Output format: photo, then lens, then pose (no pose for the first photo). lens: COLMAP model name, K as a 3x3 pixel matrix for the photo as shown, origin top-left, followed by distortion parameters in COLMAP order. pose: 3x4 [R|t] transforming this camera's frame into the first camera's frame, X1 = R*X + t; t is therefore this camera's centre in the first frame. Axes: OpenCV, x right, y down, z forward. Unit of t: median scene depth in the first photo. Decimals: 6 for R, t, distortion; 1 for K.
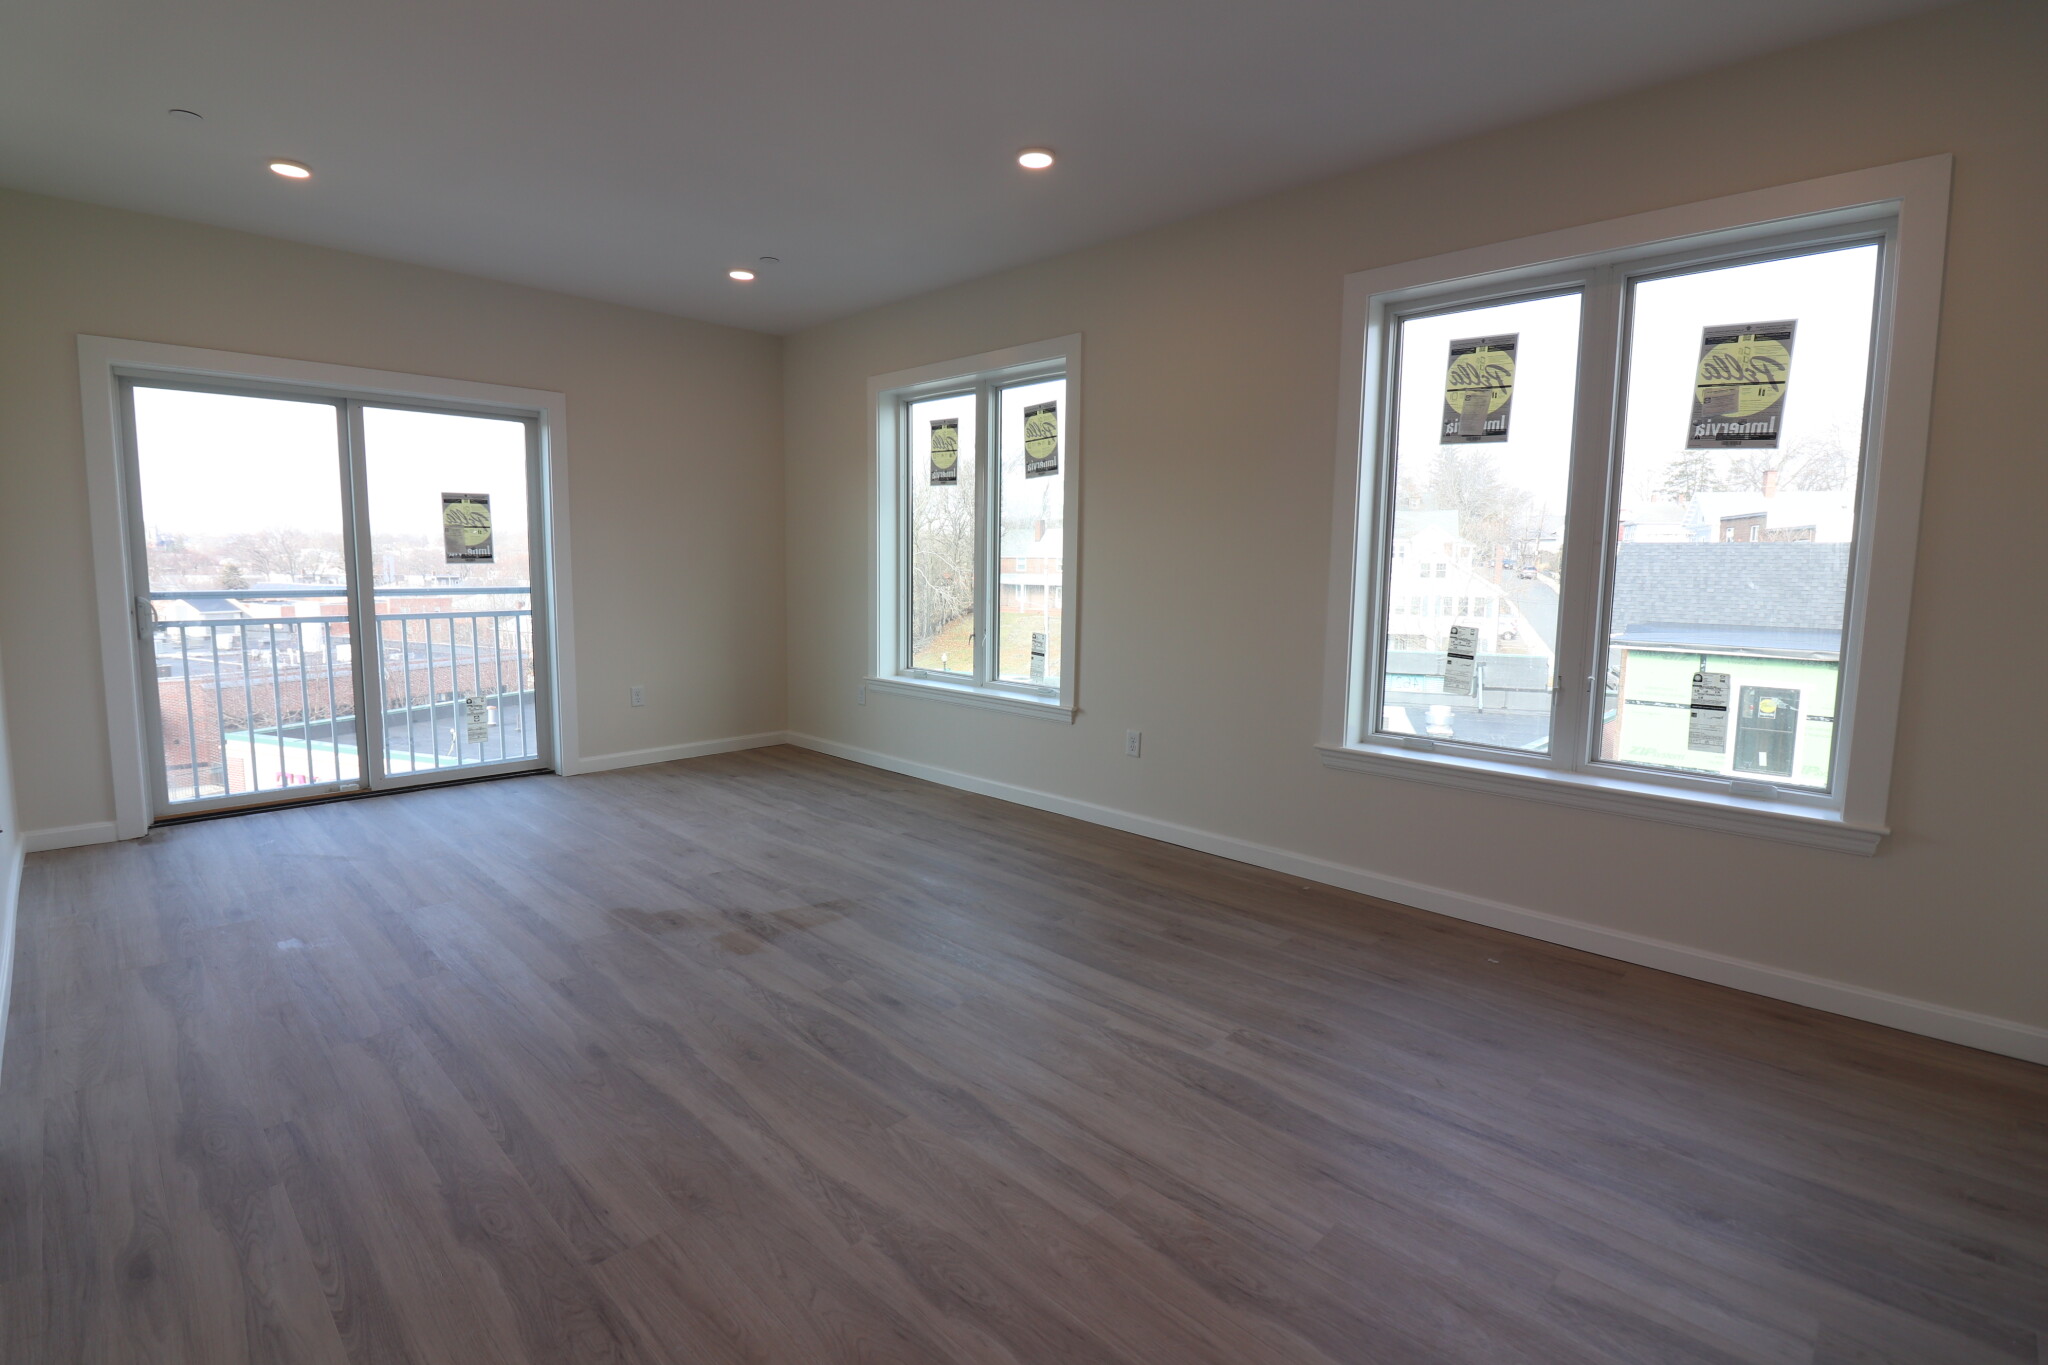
lens RADIAL K [[952.6, 0, 1005.8], [0, 952.6, 666.4], [0, 0, 1]] dist [-0.003559, -0.007651]
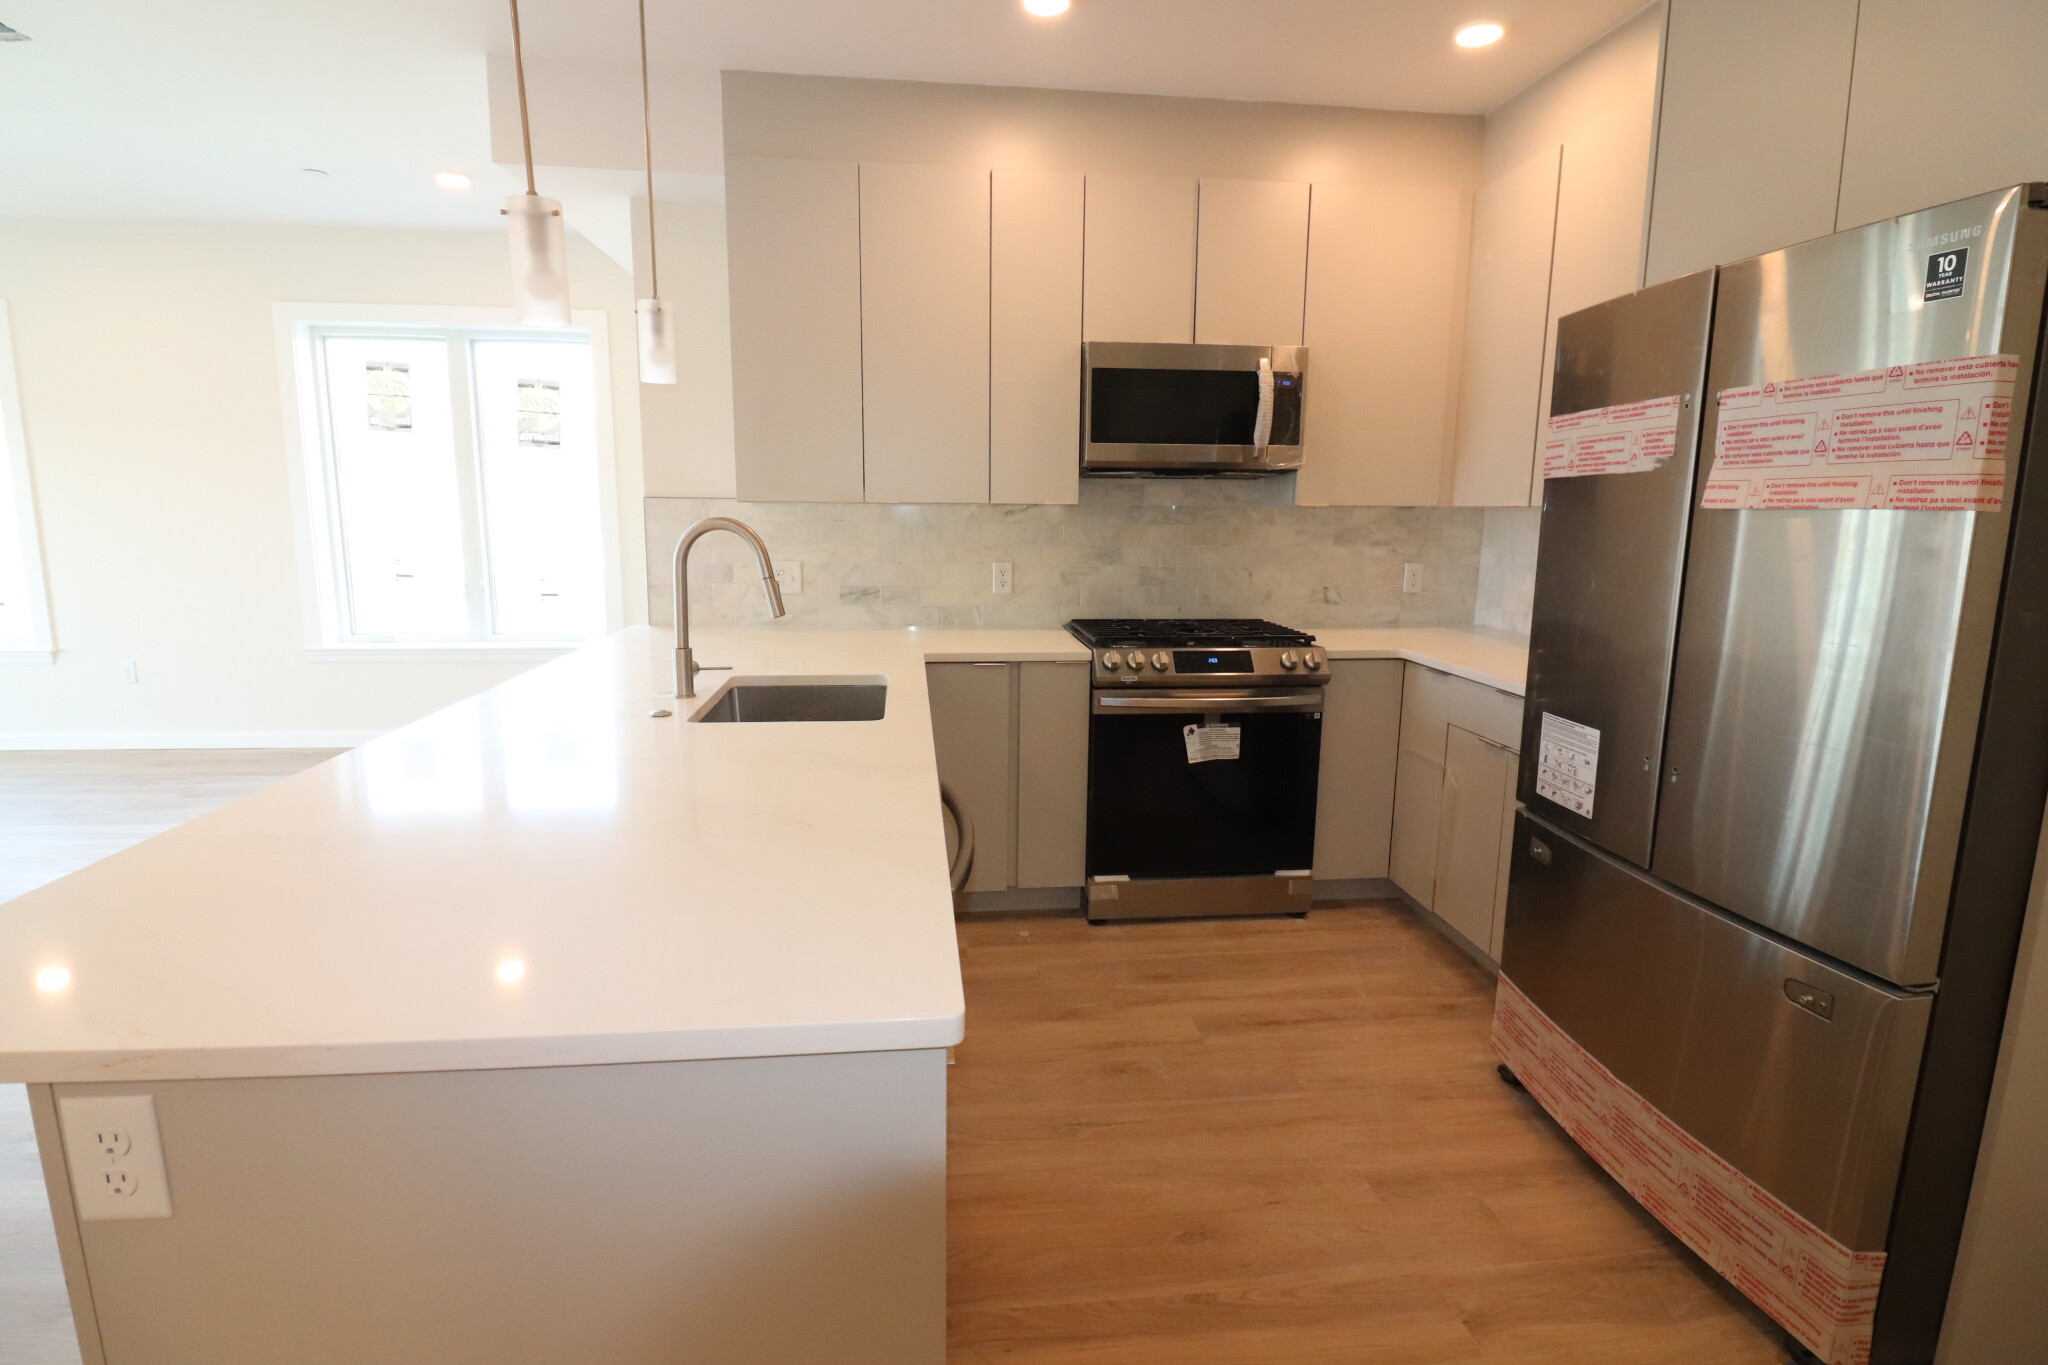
lens RADIAL K [[952.6, 0, 1017.3], [0, 952.6, 672.3], [0, 0, 1]] dist [-0.003559, -0.007651]
pose [[0.627142, -0.135260, 0.767071, -0.077444], [0.080750, 0.990791, 0.108689, 0.050042], [-0.774708, -0.006223, 0.632288, -0.632369]]
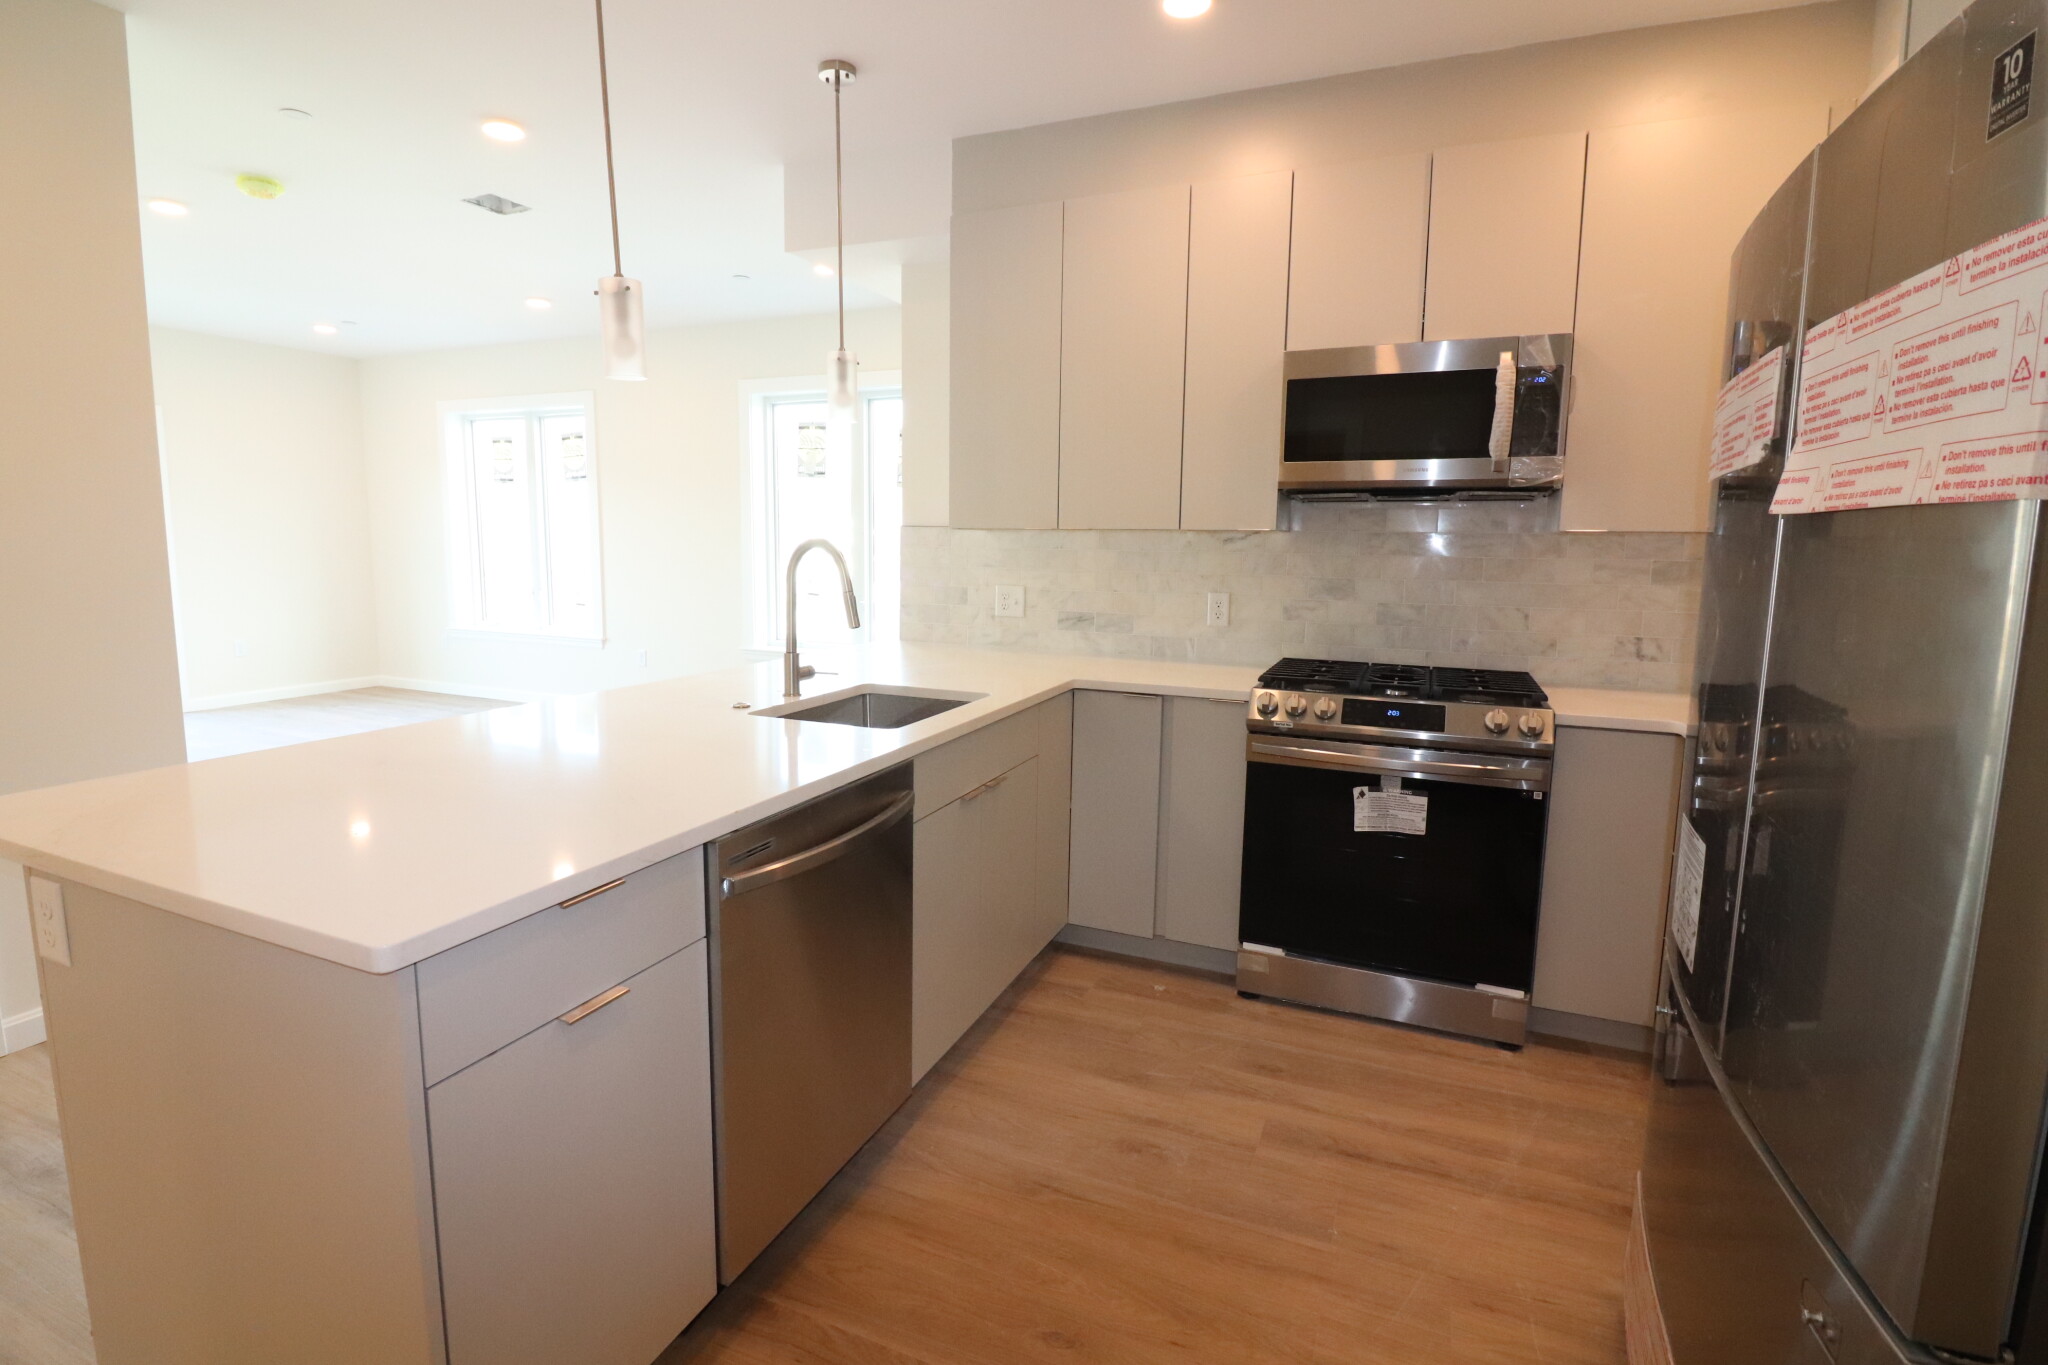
lens RADIAL K [[952.6, 0, 1011.7], [0, 952.6, 673.5], [0, 0, 1]] dist [-0.003559, -0.007651]
pose [[0.928855, -0.047501, 0.367385, 0.138821], [0.035362, 0.998585, 0.039707, 0.075457], [-0.368751, -0.023890, 0.929221, -0.774636]]
